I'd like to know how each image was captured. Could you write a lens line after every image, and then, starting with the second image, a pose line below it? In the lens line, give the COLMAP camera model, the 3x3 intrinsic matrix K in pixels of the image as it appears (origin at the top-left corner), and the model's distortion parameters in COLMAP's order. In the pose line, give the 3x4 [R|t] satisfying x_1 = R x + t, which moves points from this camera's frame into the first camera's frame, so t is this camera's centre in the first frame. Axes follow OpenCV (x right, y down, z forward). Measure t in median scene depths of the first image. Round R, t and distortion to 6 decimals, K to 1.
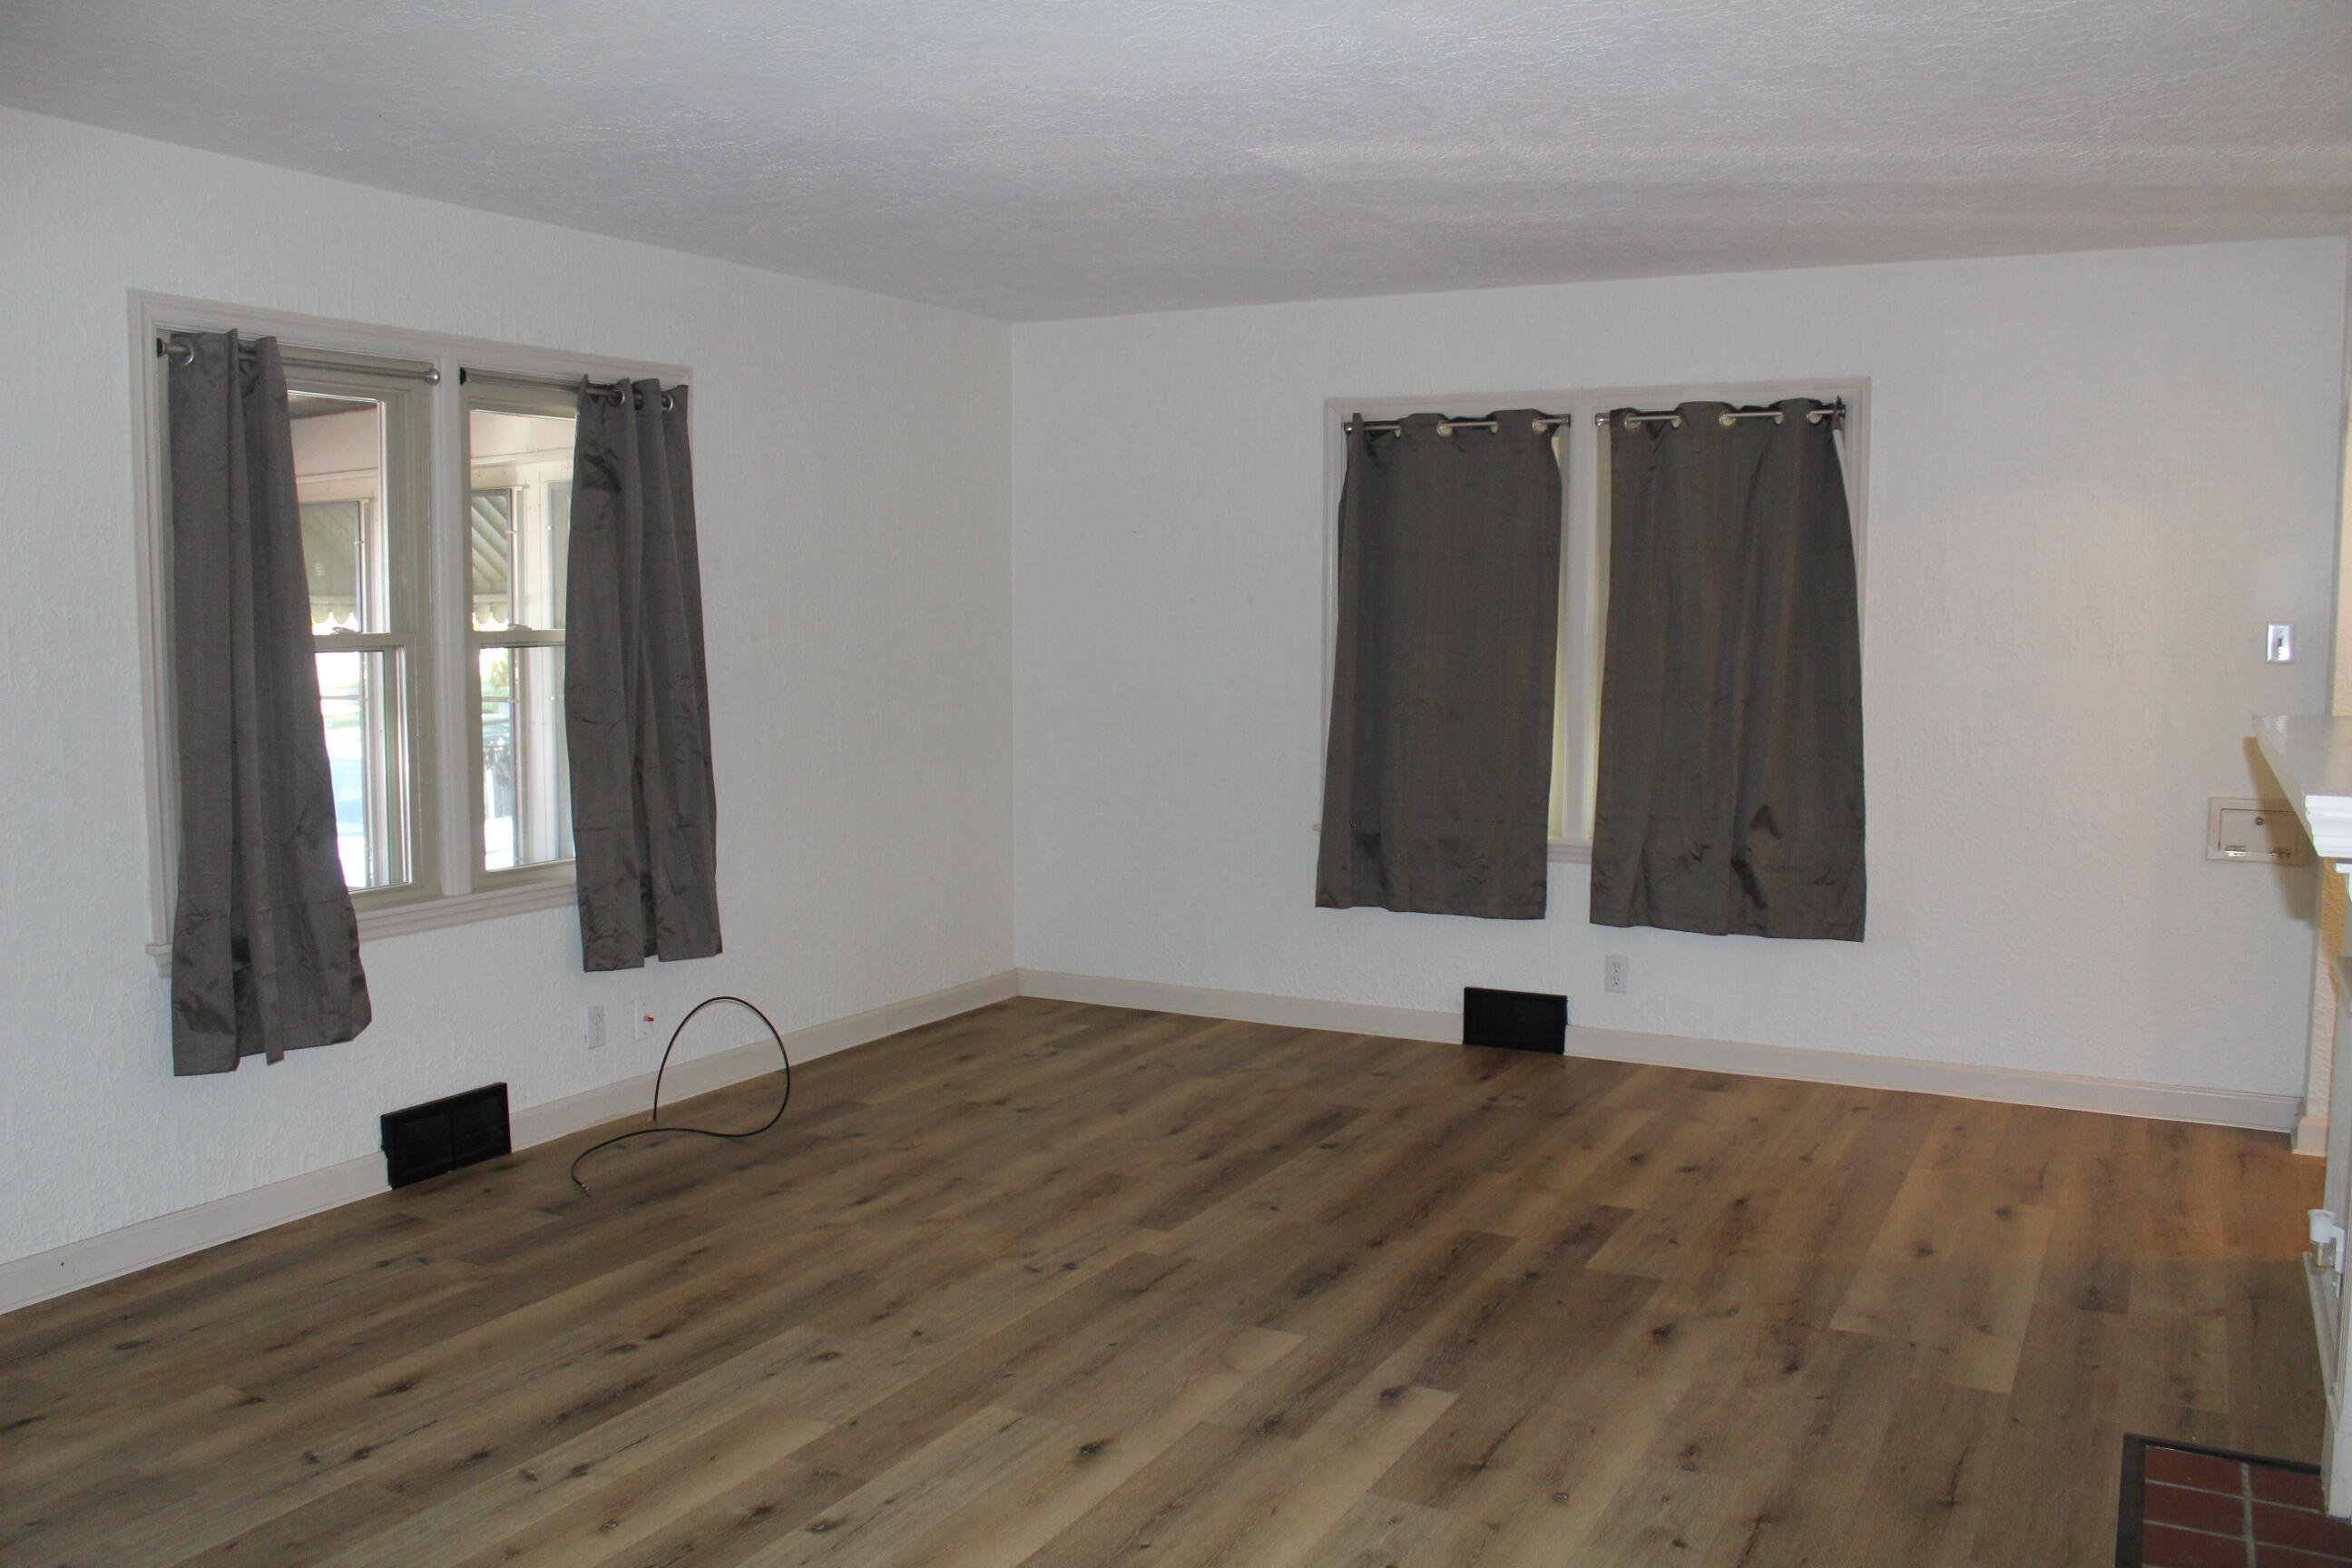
lens RADIAL K [[1973.8, 0, 1174.3], [0, 1973.8, 798.0], [0, 0, 1]] dist [-0.154672, 0.122408]
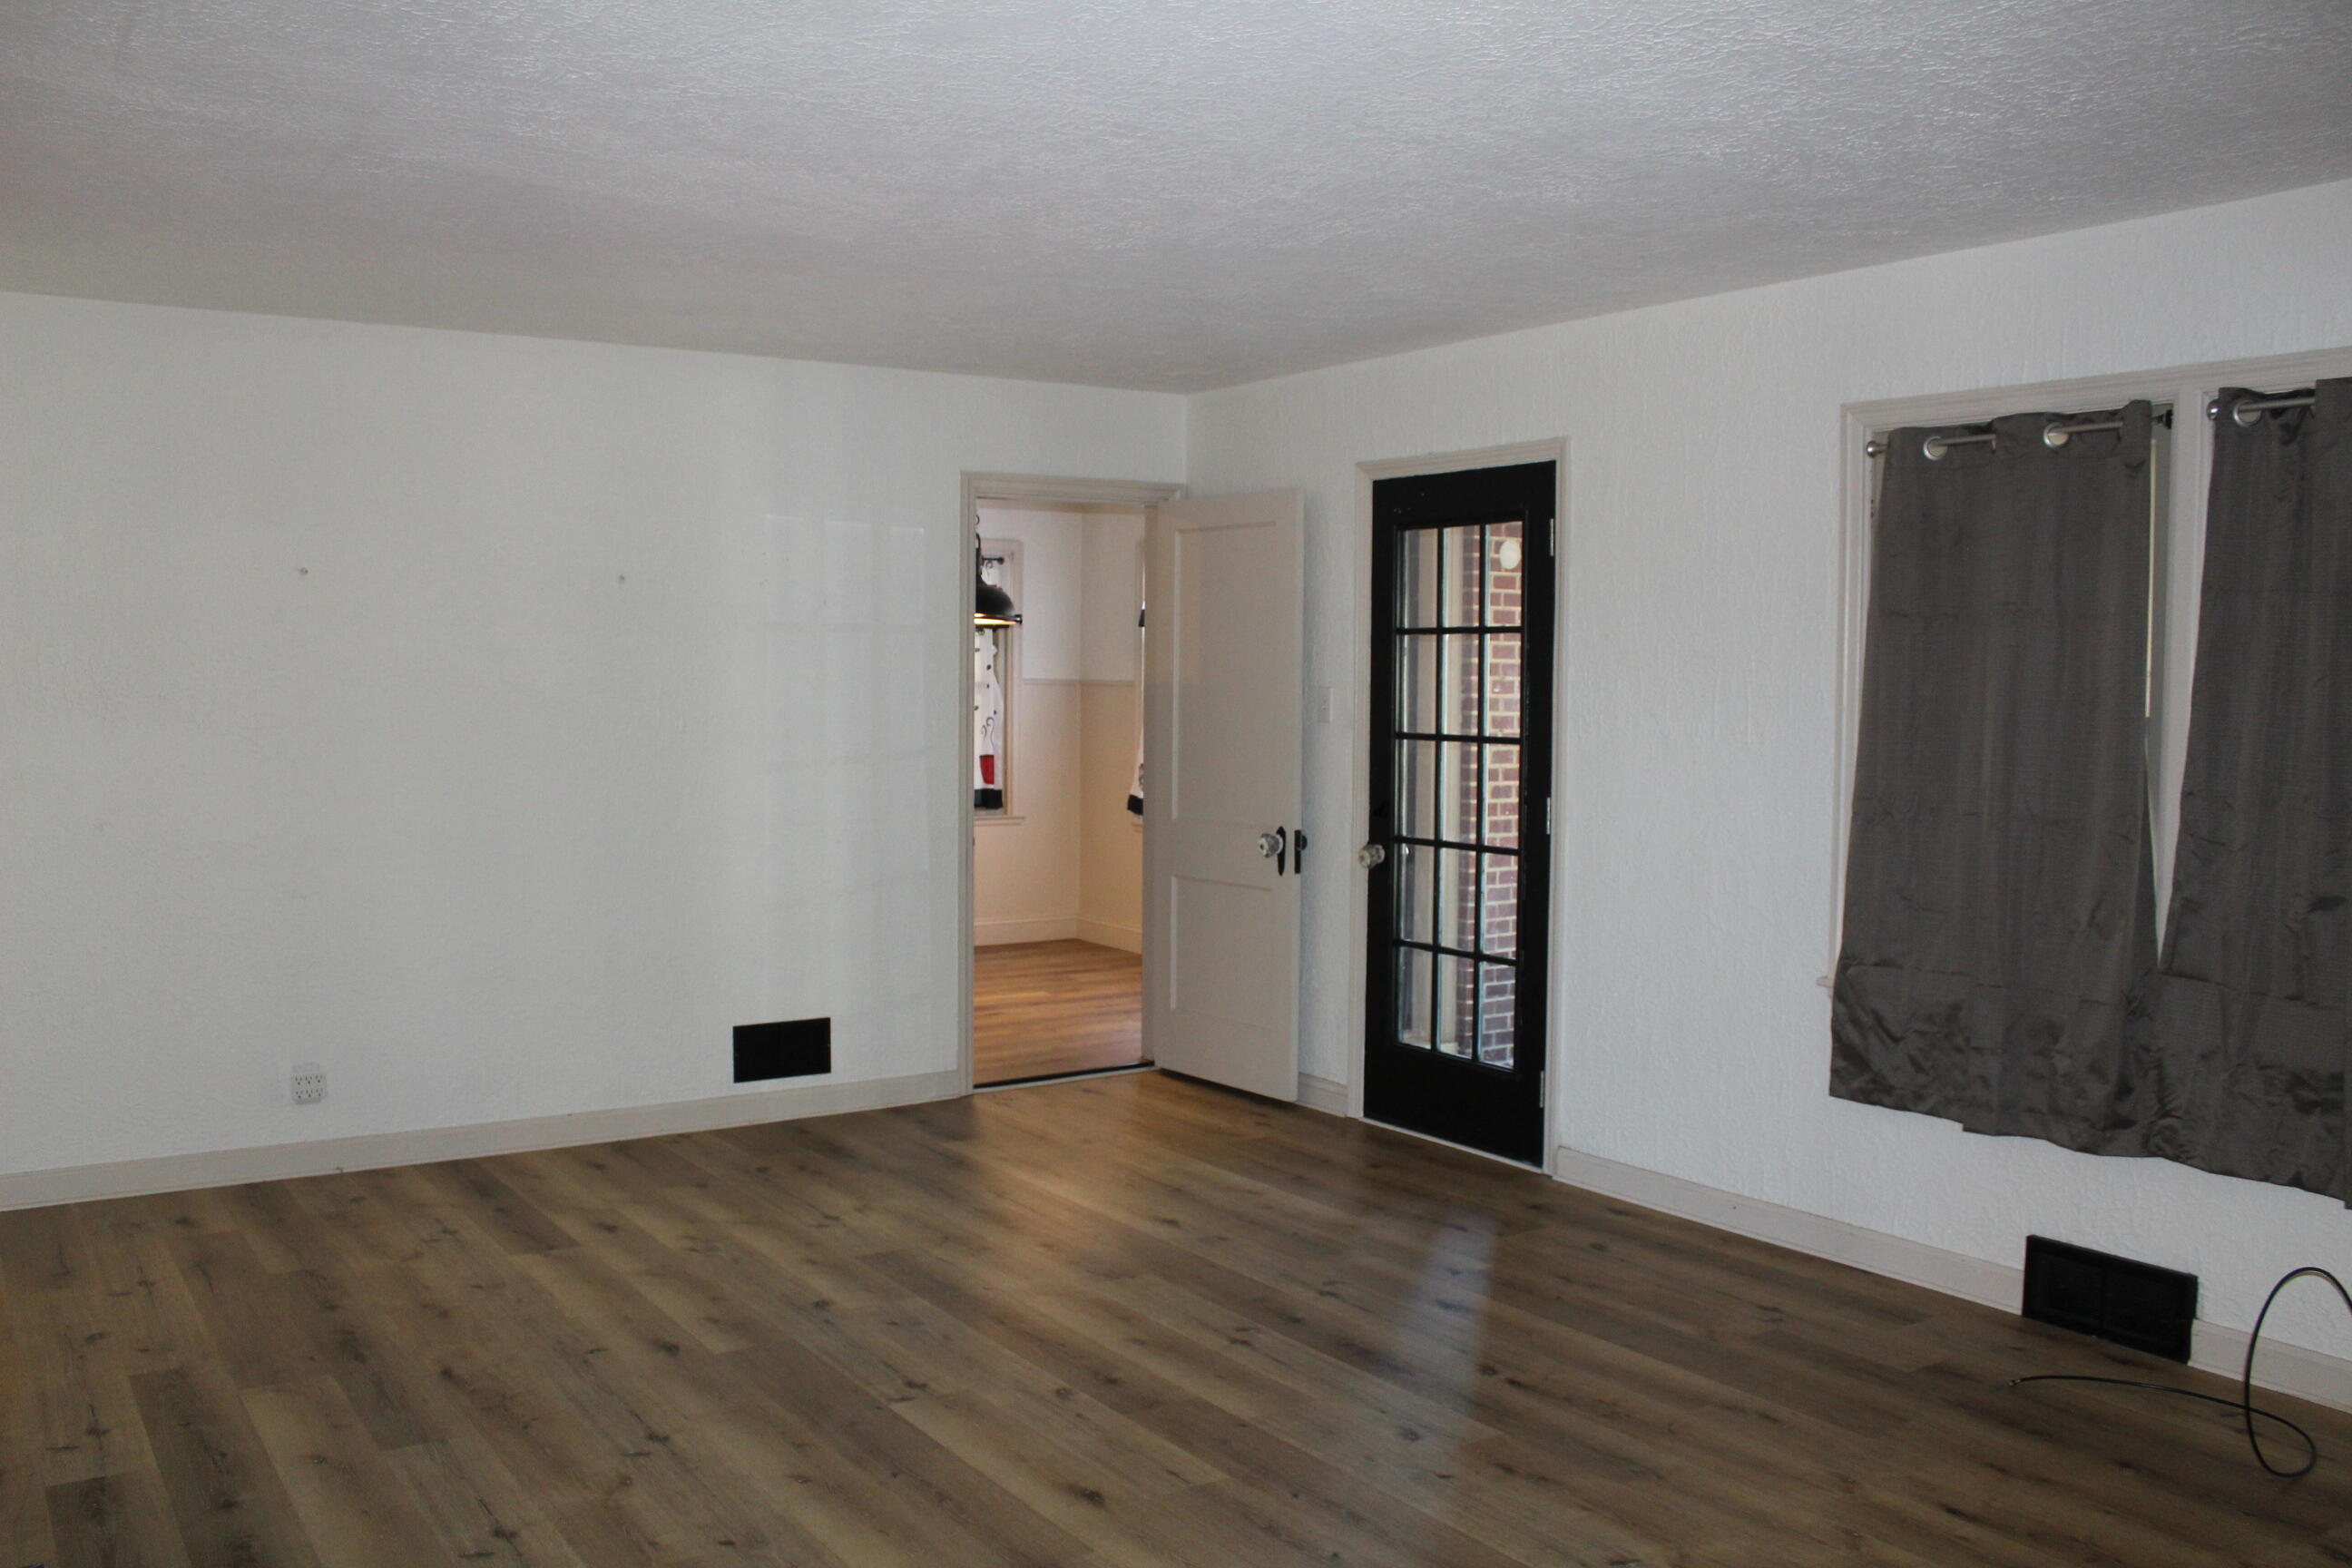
lens RADIAL K [[1973.8, 0, 1164.5], [0, 1973.8, 778.5], [0, 0, 1]] dist [-0.154672, 0.122408]
pose [[-0.467976, 0.044733, -0.882608, 0.601552], [-0.096529, 0.990155, 0.101366, -0.107918], [0.878453, 0.132634, -0.459051, 1.058665]]
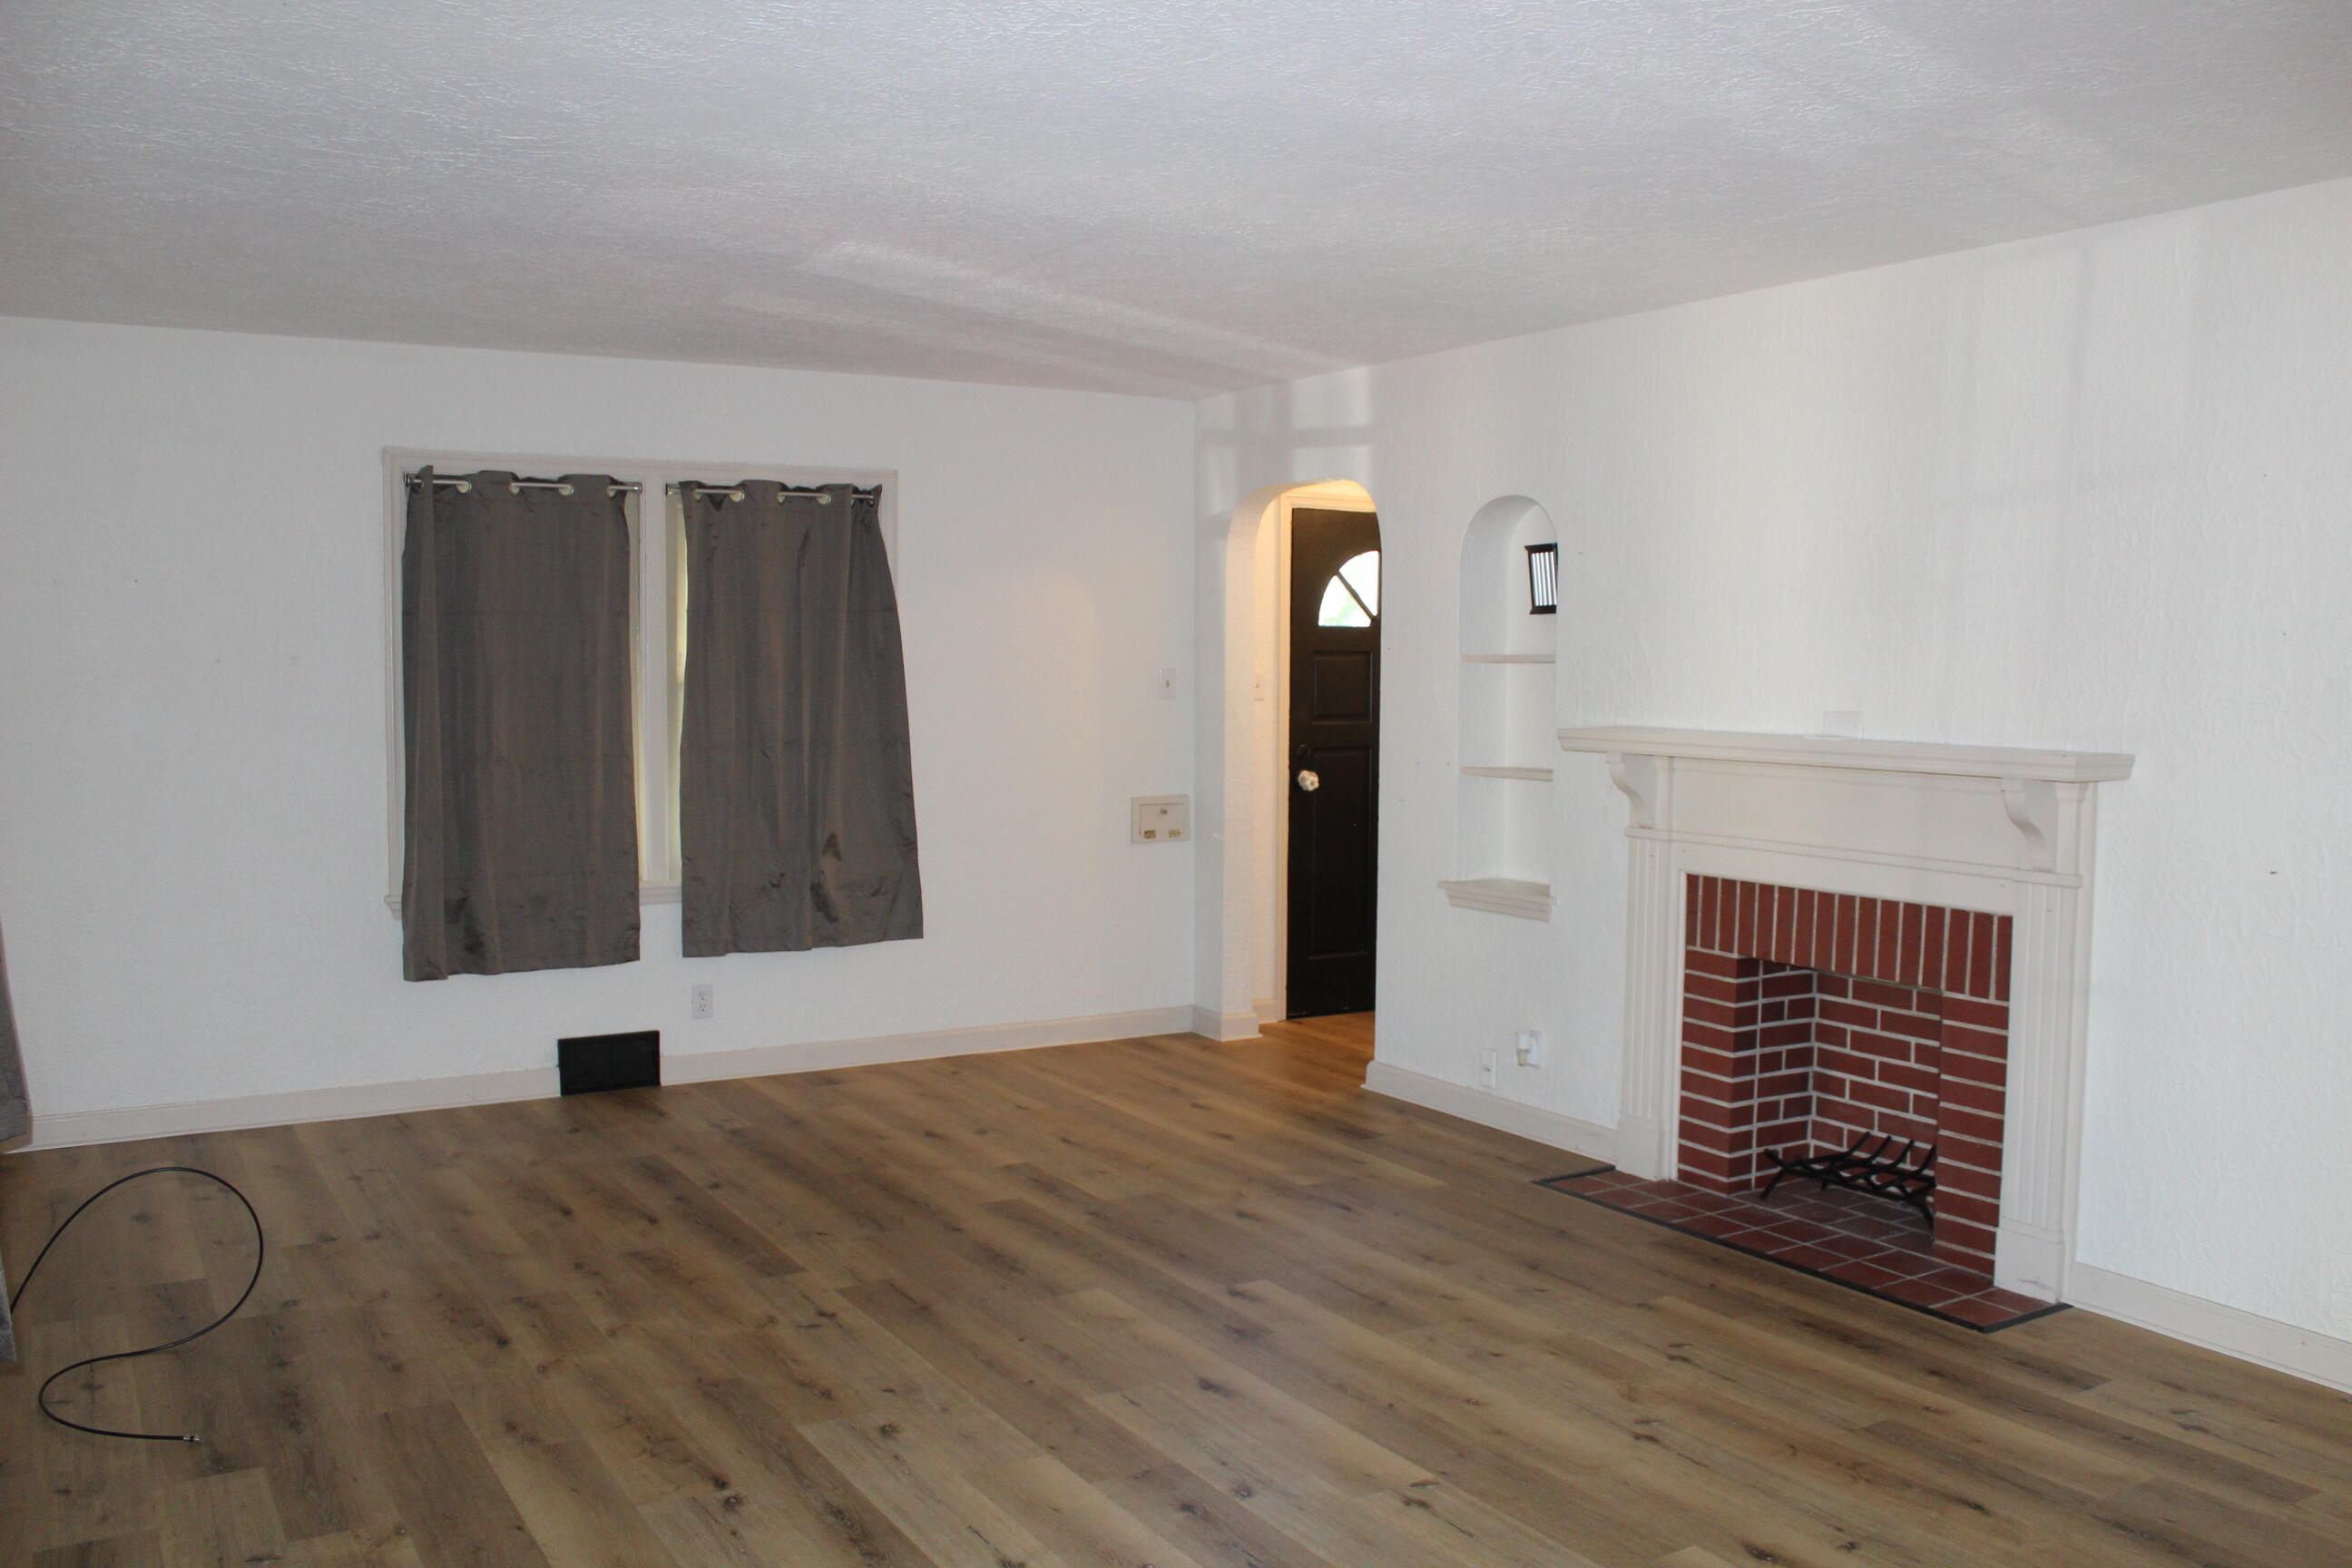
lens RADIAL K [[1973.8, 0, 1183.6], [0, 1973.8, 791.0], [0, 0, 1]] dist [-0.154672, 0.122408]
pose [[0.506009, -0.058164, 0.860565, -0.755795], [0.081975, 0.996450, 0.019147, -0.033364], [-0.858624, 0.060856, 0.508981, 0.287862]]
